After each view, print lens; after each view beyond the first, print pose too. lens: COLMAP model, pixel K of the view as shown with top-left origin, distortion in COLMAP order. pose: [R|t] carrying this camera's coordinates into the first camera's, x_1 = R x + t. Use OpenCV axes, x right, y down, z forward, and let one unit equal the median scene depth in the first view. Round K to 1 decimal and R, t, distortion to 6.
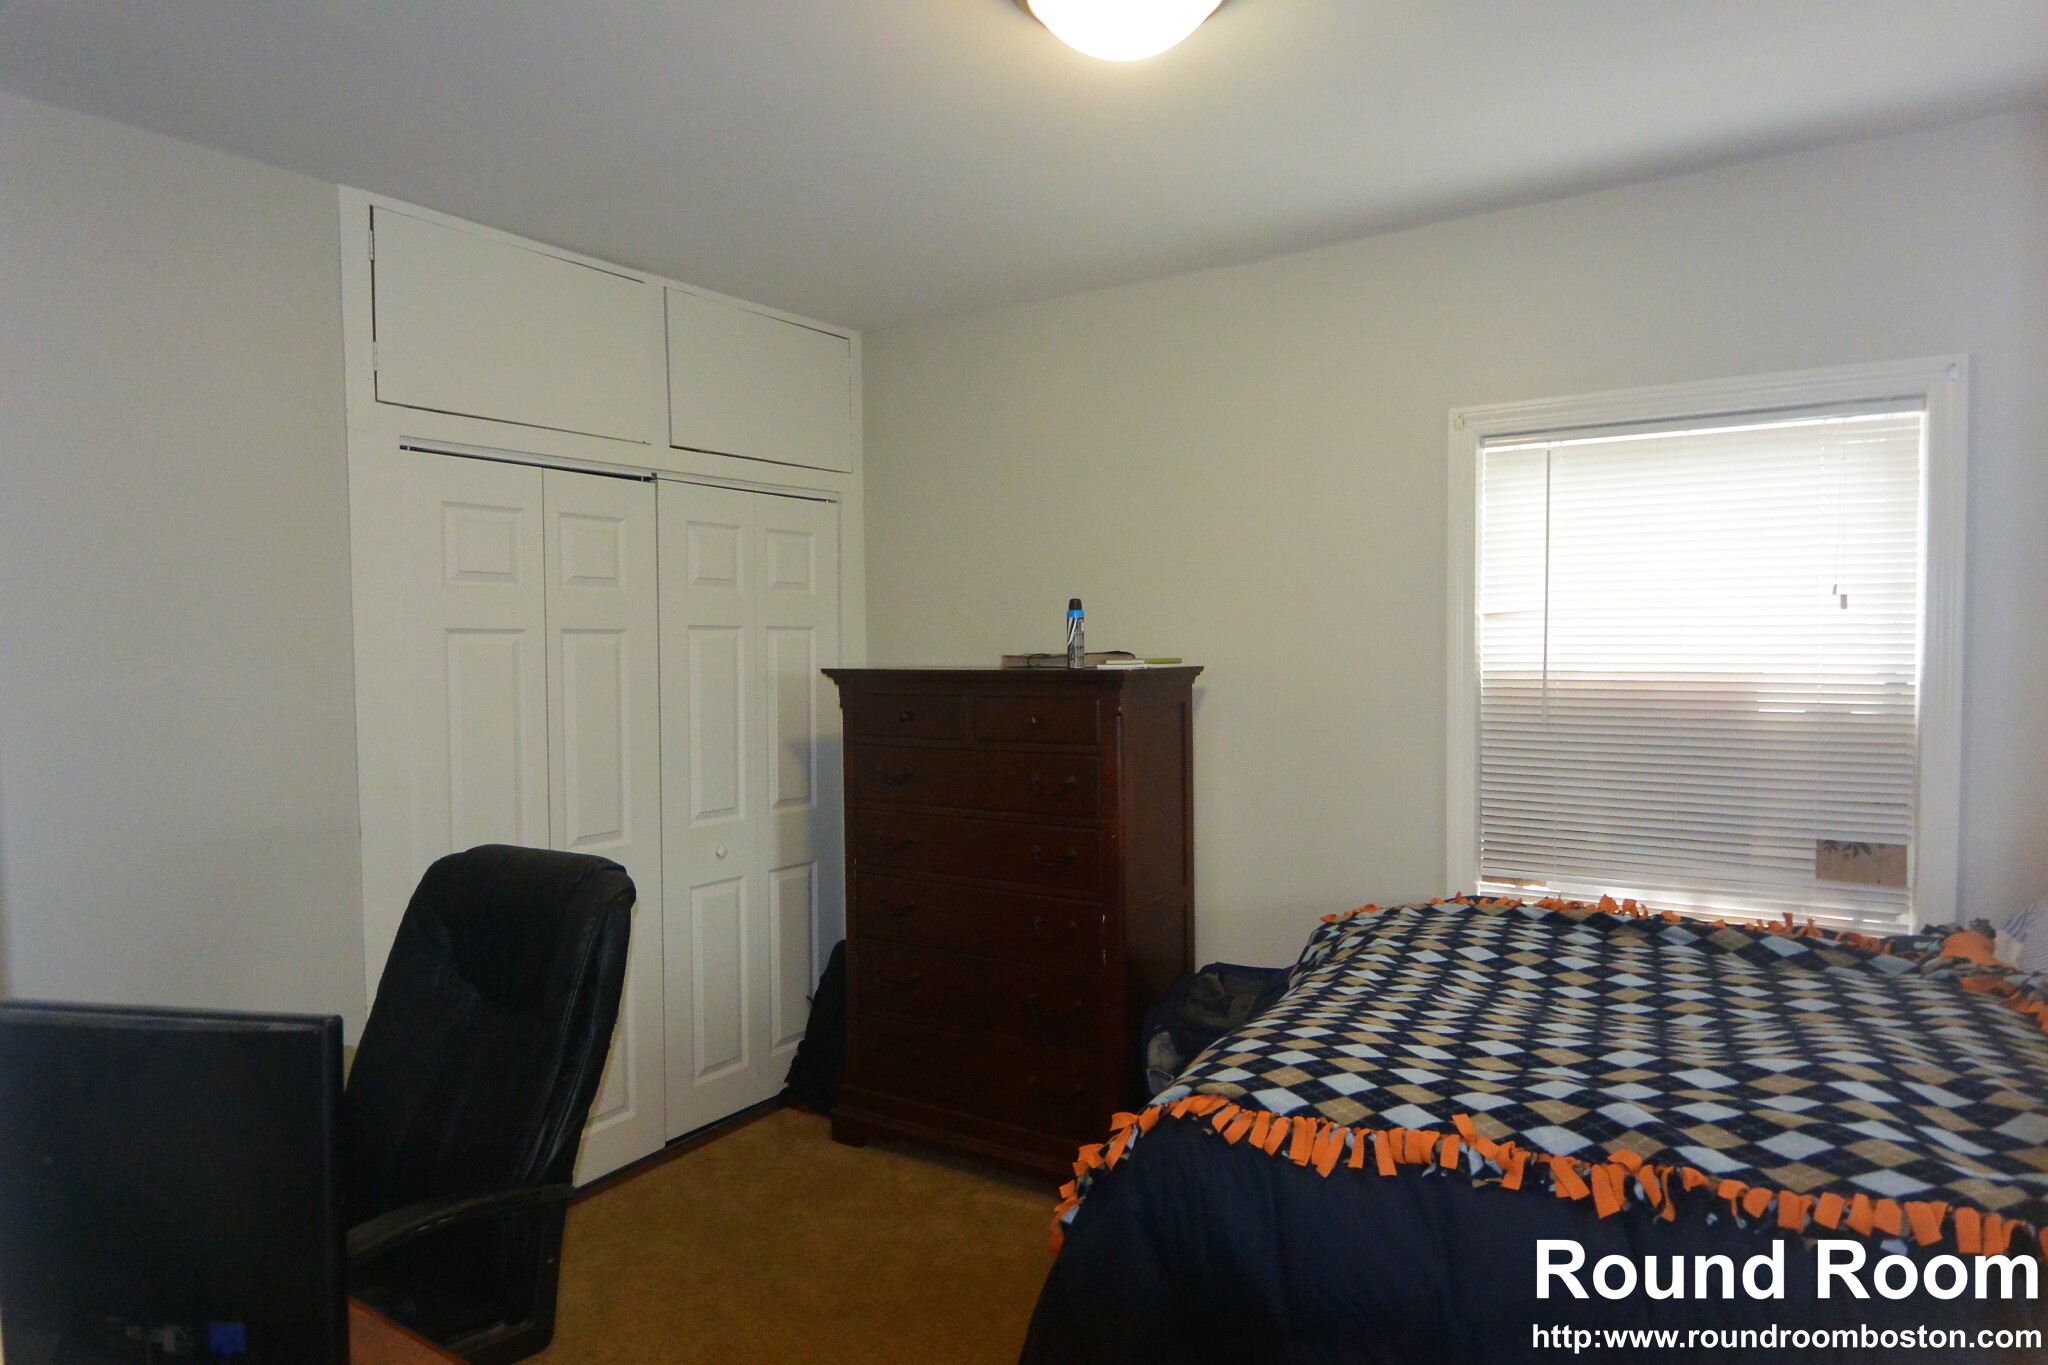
lens RADIAL K [[1176.3, 0, 1024.0], [0, 1176.3, 682.5], [0, 0, 1]] dist [-0.000440, -0.030081]
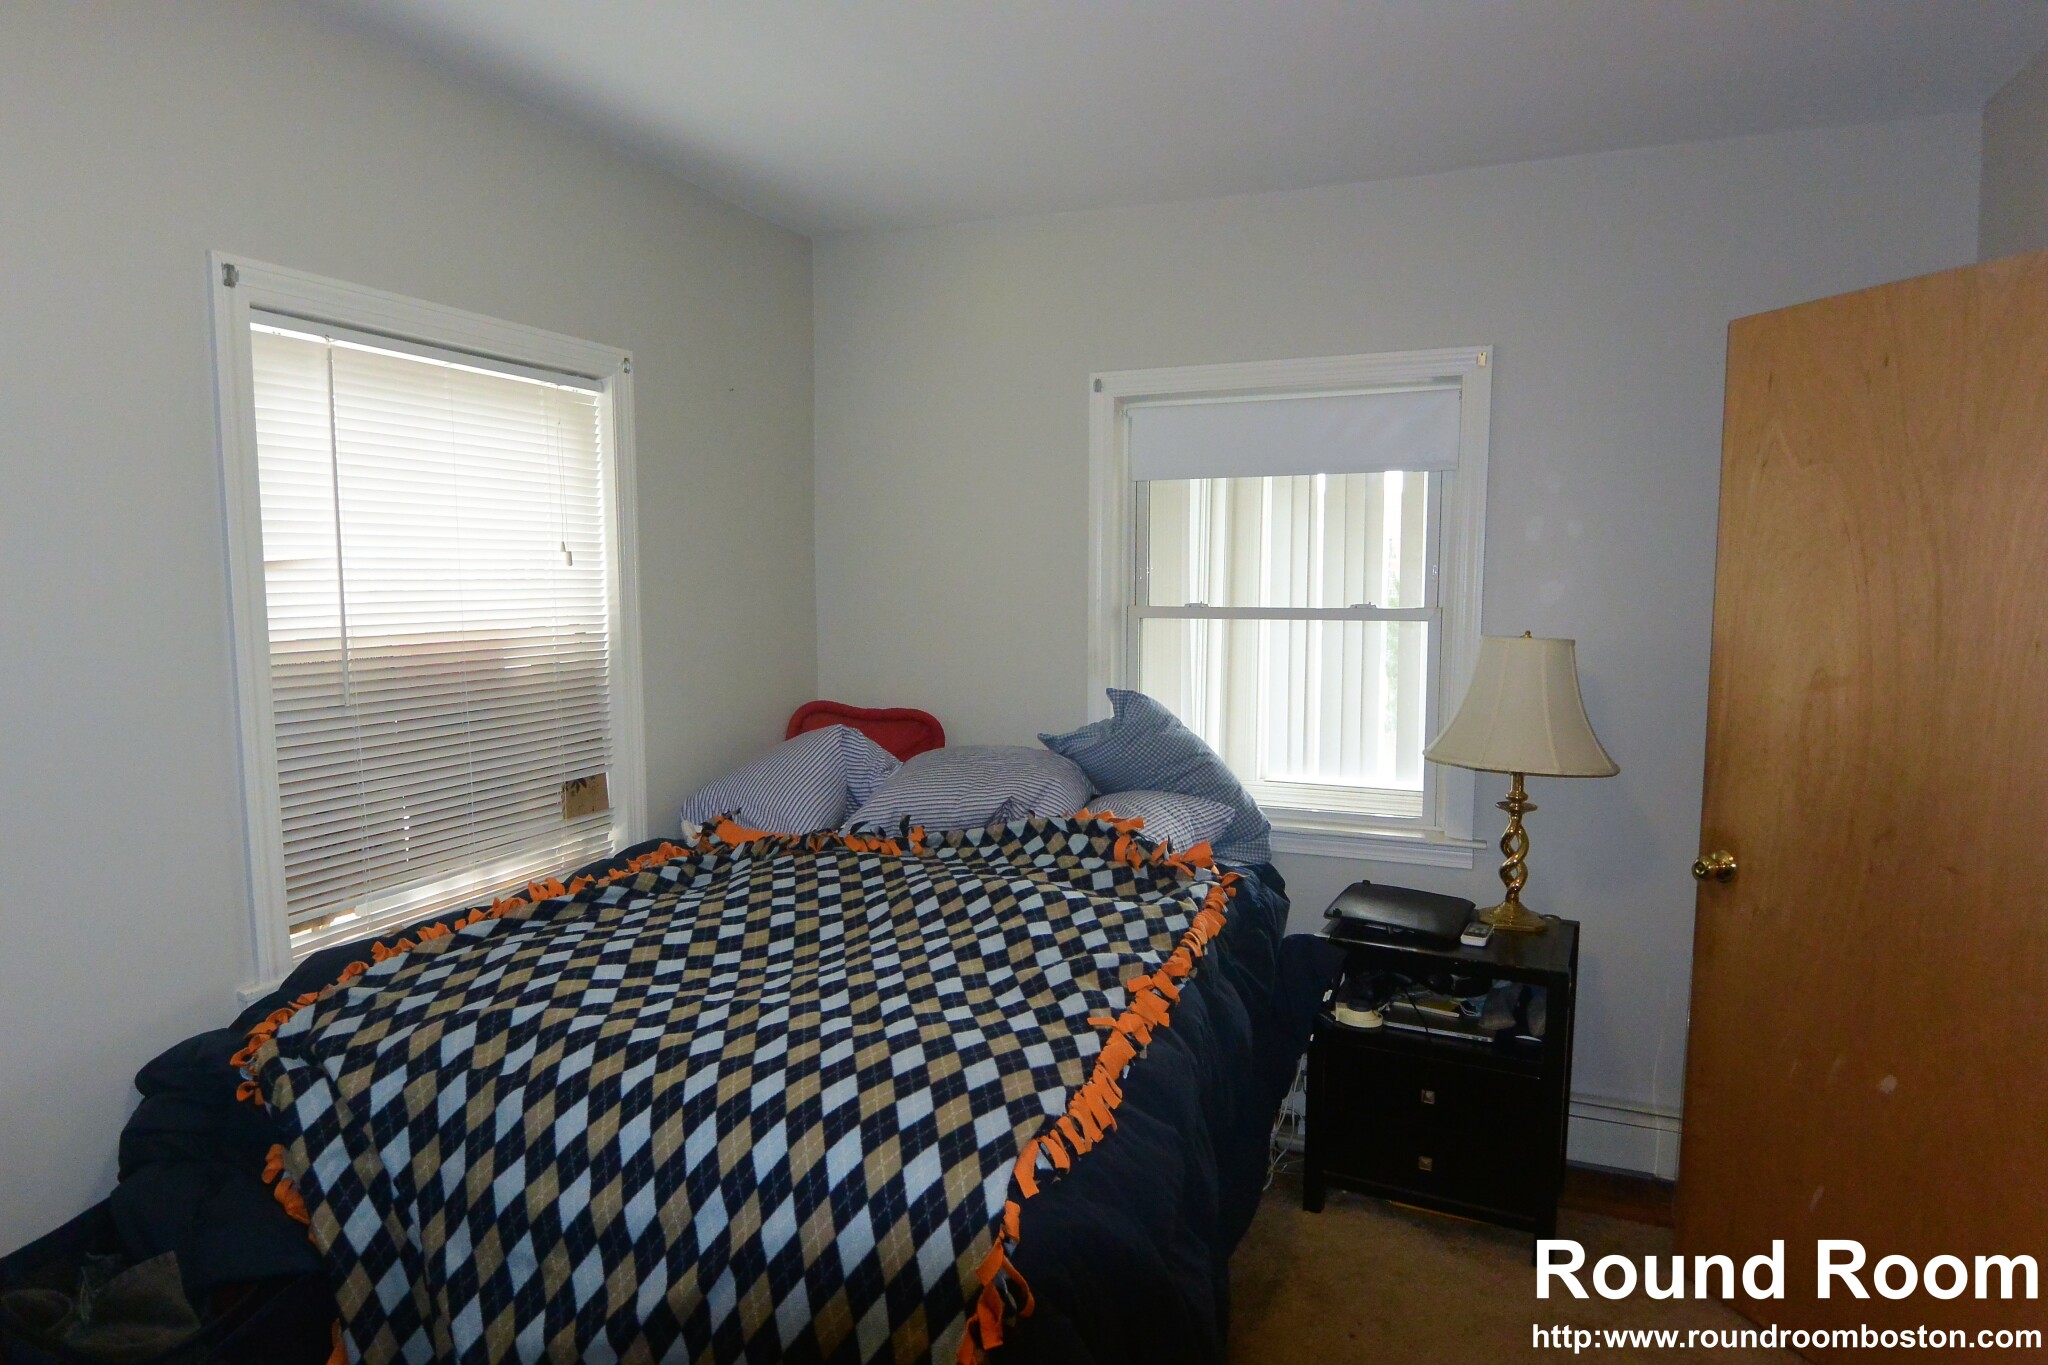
lens RADIAL K [[1176.3, 0, 1024.0], [0, 1176.3, 682.5], [0, 0, 1]] dist [-0.000440, -0.030081]
pose [[-0.178506, -0.080669, 0.980626, -0.437743], [0.038020, 0.995324, 0.088799, -0.035714], [-0.983204, 0.053134, -0.174604, 0.781088]]
